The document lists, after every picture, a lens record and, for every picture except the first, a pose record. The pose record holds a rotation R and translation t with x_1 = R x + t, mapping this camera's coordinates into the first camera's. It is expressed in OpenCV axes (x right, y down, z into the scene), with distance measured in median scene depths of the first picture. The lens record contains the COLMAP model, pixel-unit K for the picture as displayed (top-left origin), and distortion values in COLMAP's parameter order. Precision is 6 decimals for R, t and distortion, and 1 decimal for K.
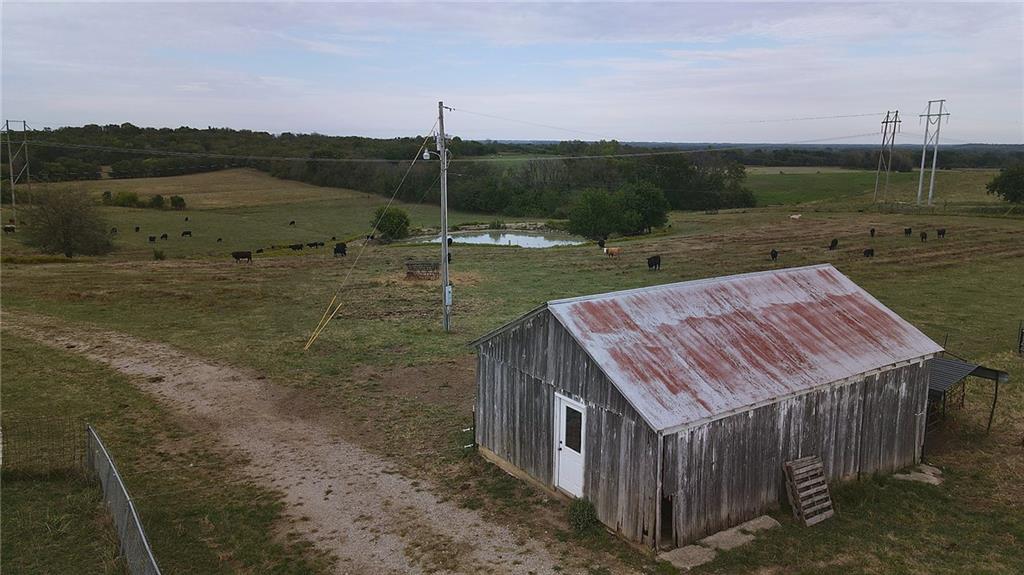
lens RADIAL K [[798.1, 0, 512.0], [0, 798.1, 287.5], [0, 0, 1]] dist [-0.004181, 0.000805]
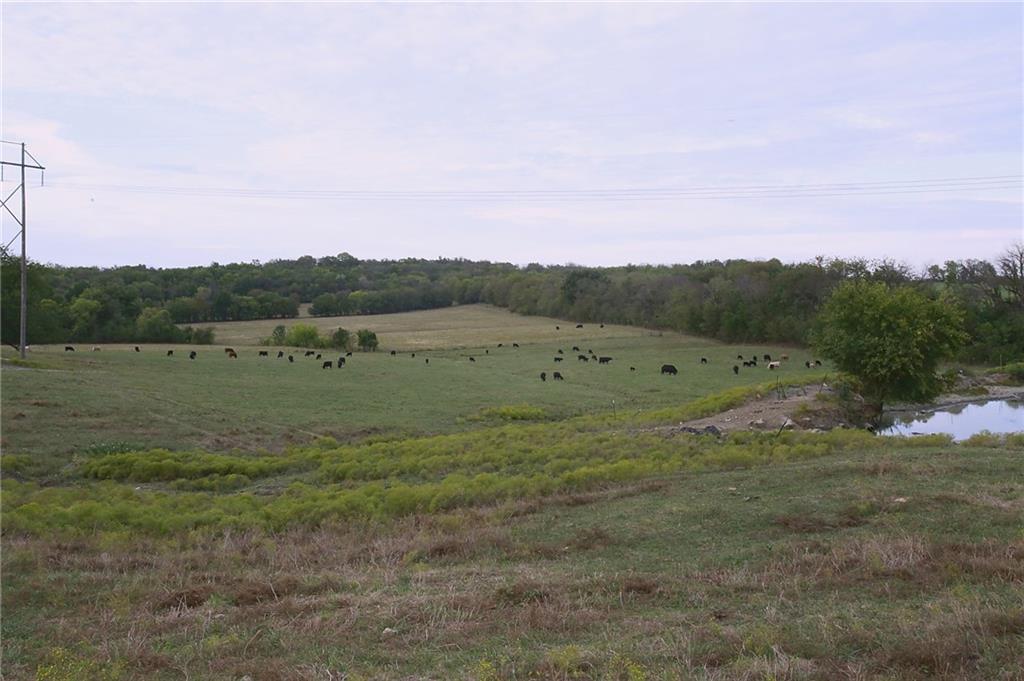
lens RADIAL K [[522.1, 0, 512.0], [0, 522.1, 340.5], [0, 0, 1]] dist [-0.002461, -0.000327]
pose [[0.950623, -0.012445, -0.310100, -0.155475], [-0.045518, 0.982799, -0.178980, -0.031642], [0.306993, 0.184258, 0.933705, 0.565657]]
